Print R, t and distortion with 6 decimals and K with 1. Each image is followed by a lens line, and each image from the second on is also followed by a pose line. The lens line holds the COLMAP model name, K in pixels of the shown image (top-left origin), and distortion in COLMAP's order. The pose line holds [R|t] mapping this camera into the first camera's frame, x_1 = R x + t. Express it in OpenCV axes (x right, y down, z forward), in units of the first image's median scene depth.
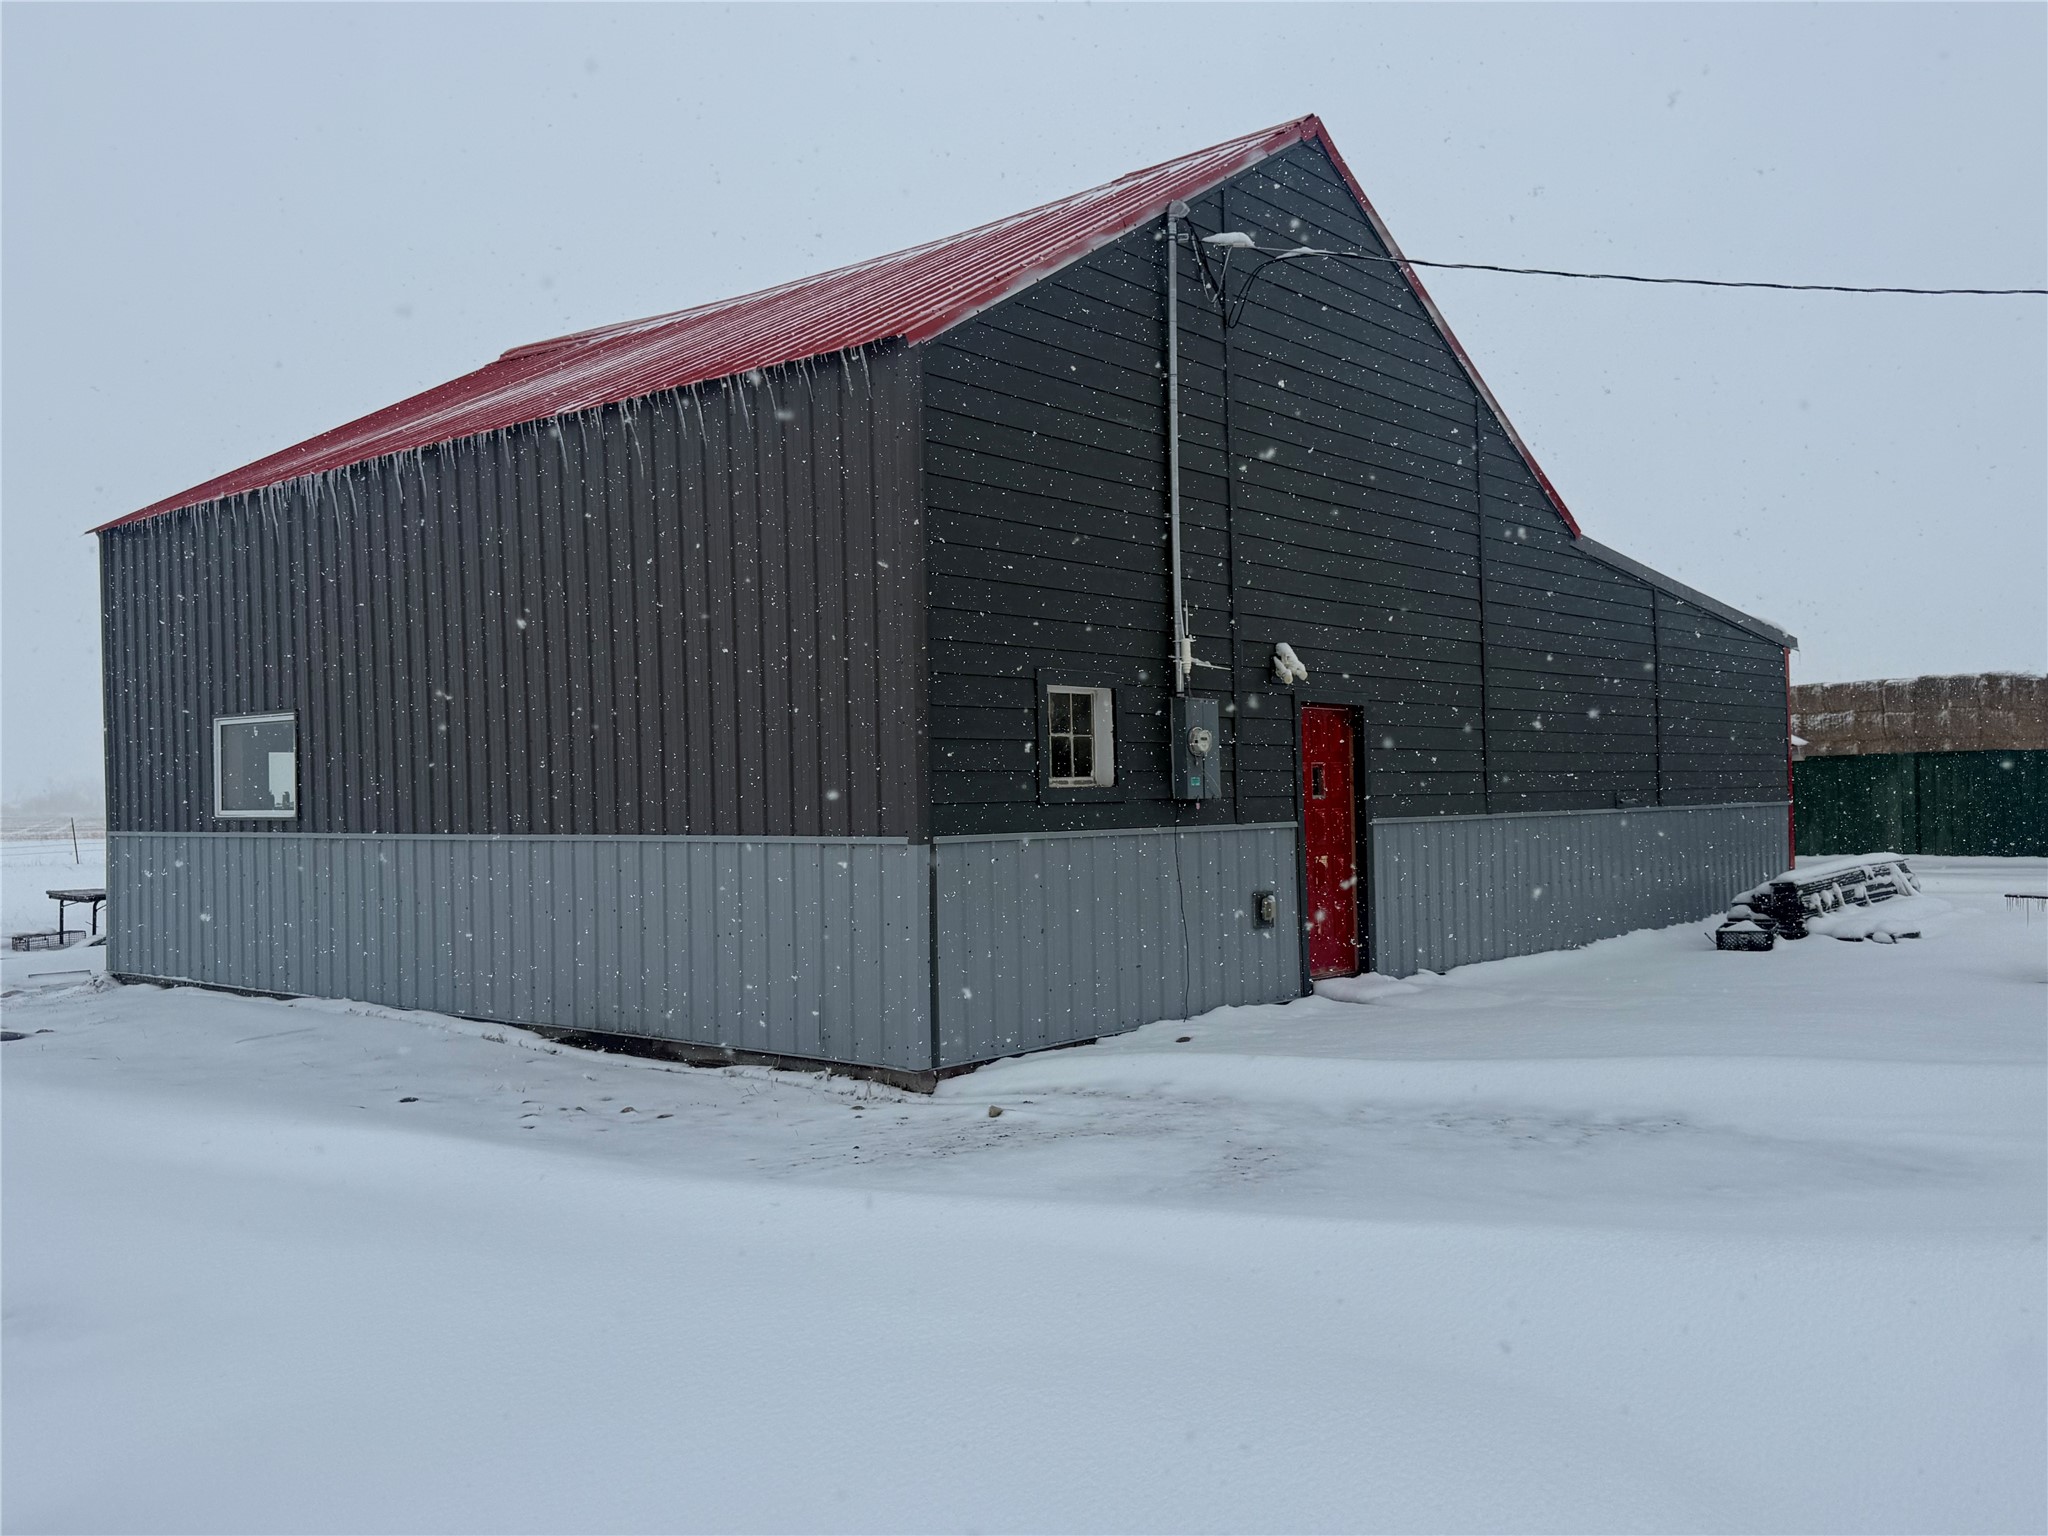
lens RADIAL K [[1697.6, 0, 1037.3], [0, 1697.6, 773.5], [0, 0, 1]] dist [0.116617, 0.000251]
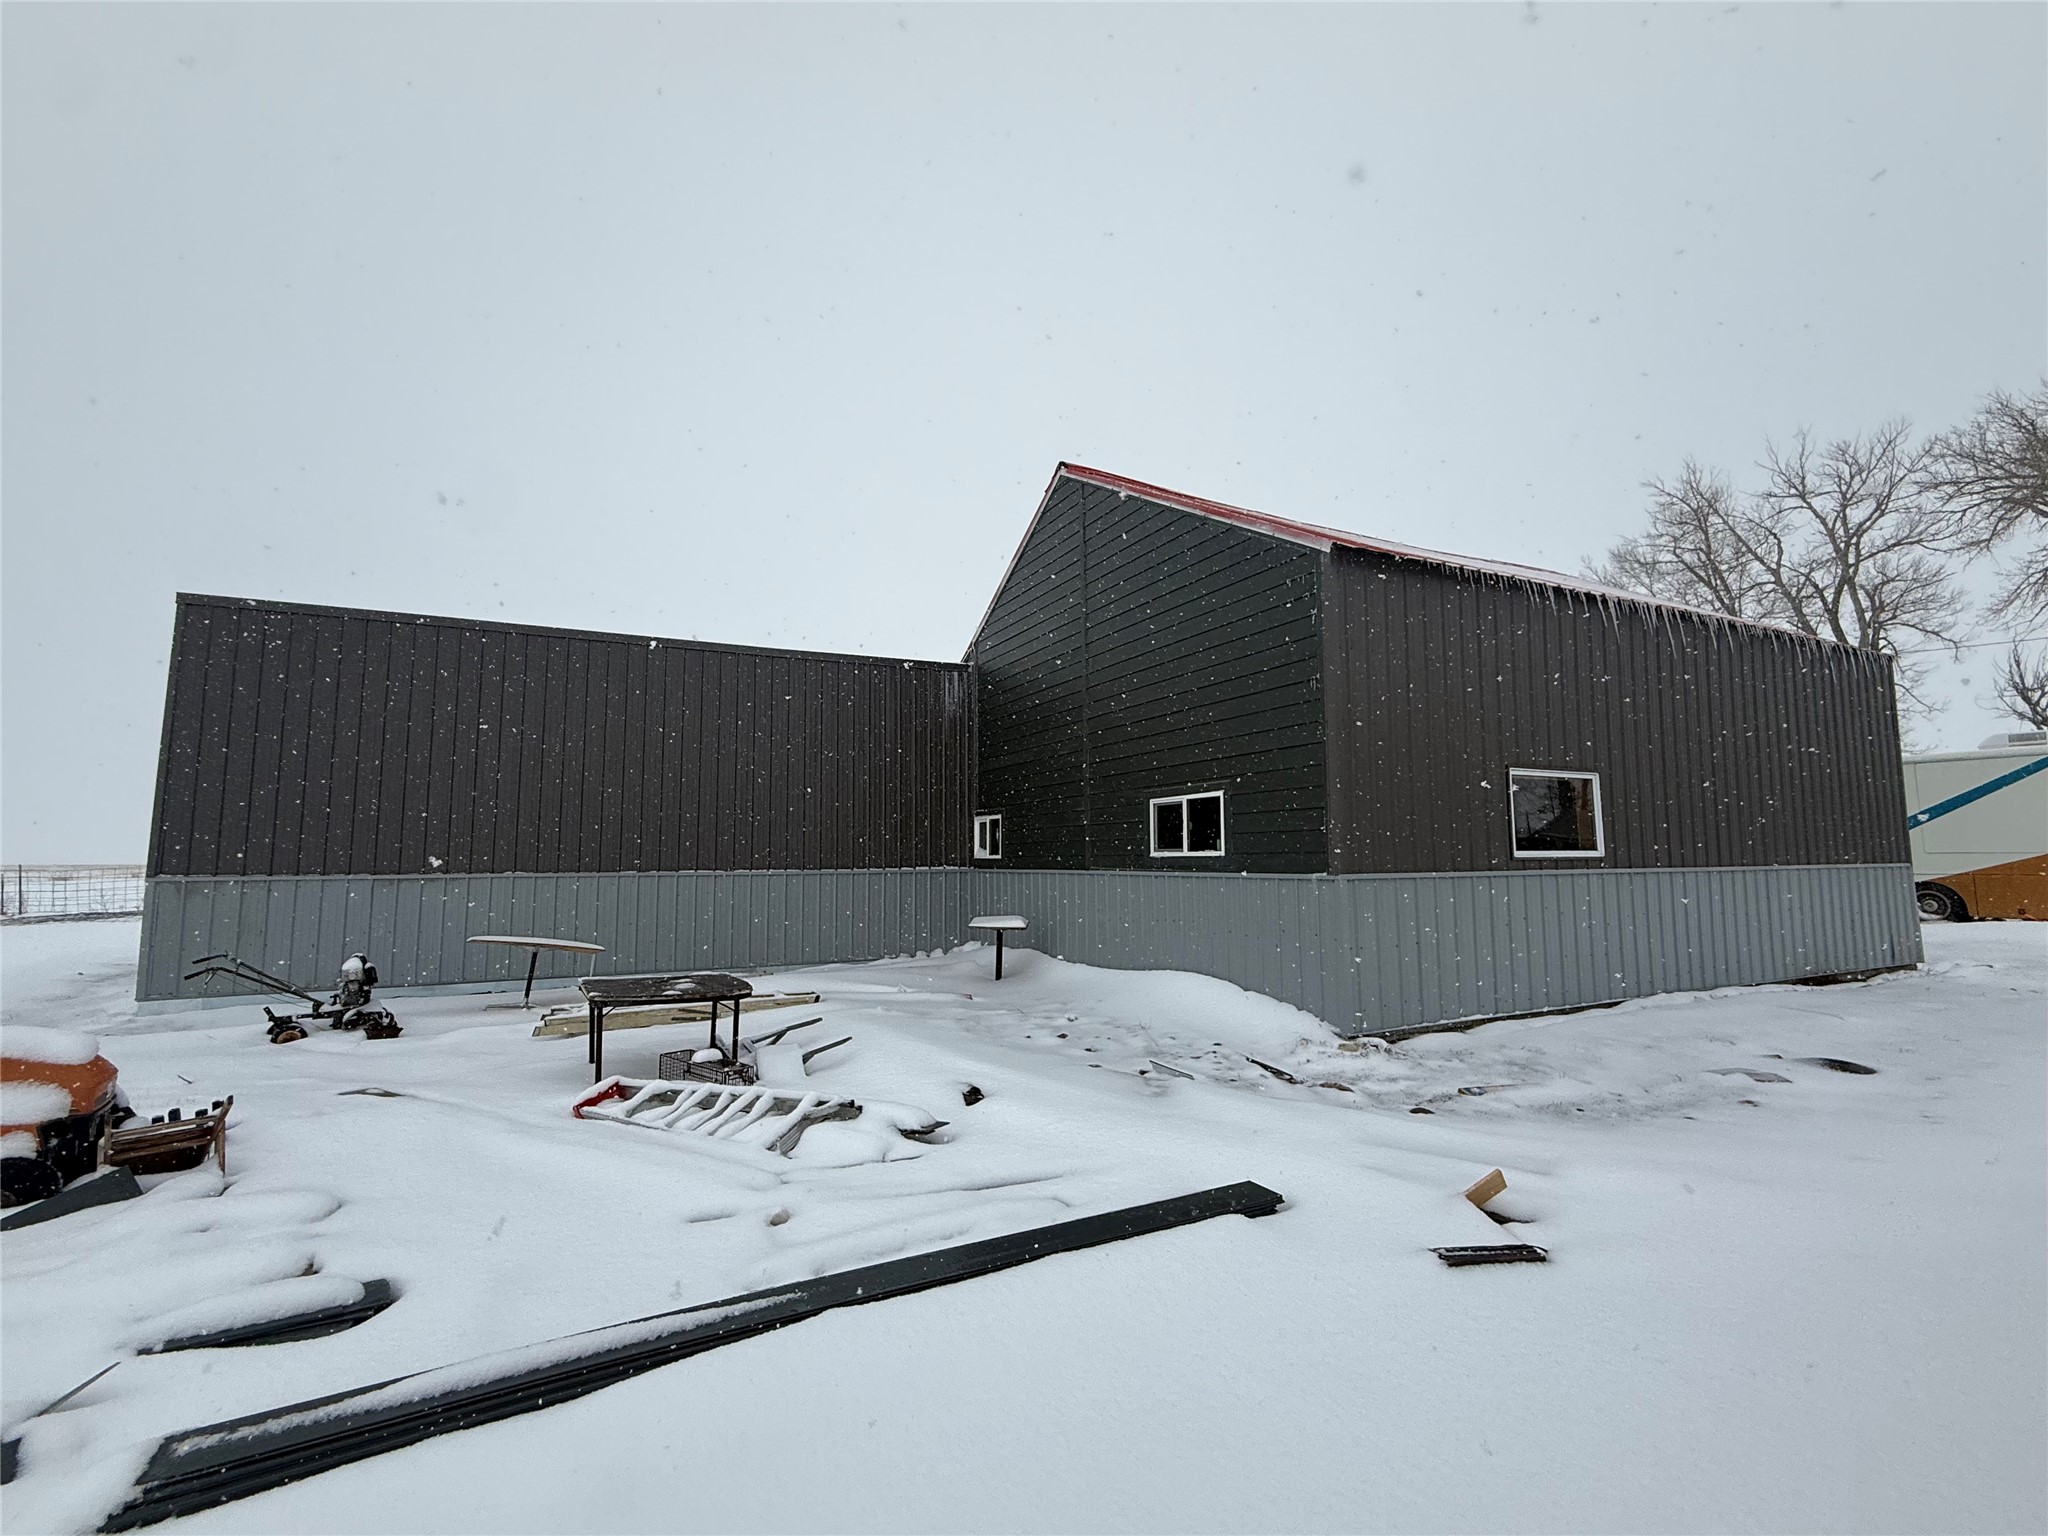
lens RADIAL K [[897.3, 0, 1024.0], [0, 897.3, 768.0], [0, 0, 1]] dist [-0.000725, -0.000125]
pose [[0.399113, 0.104322, 0.910948, -0.585037], [-0.007206, 0.993833, -0.110657, 0.018015], [-0.916873, 0.037600, 0.397403, 0.554602]]
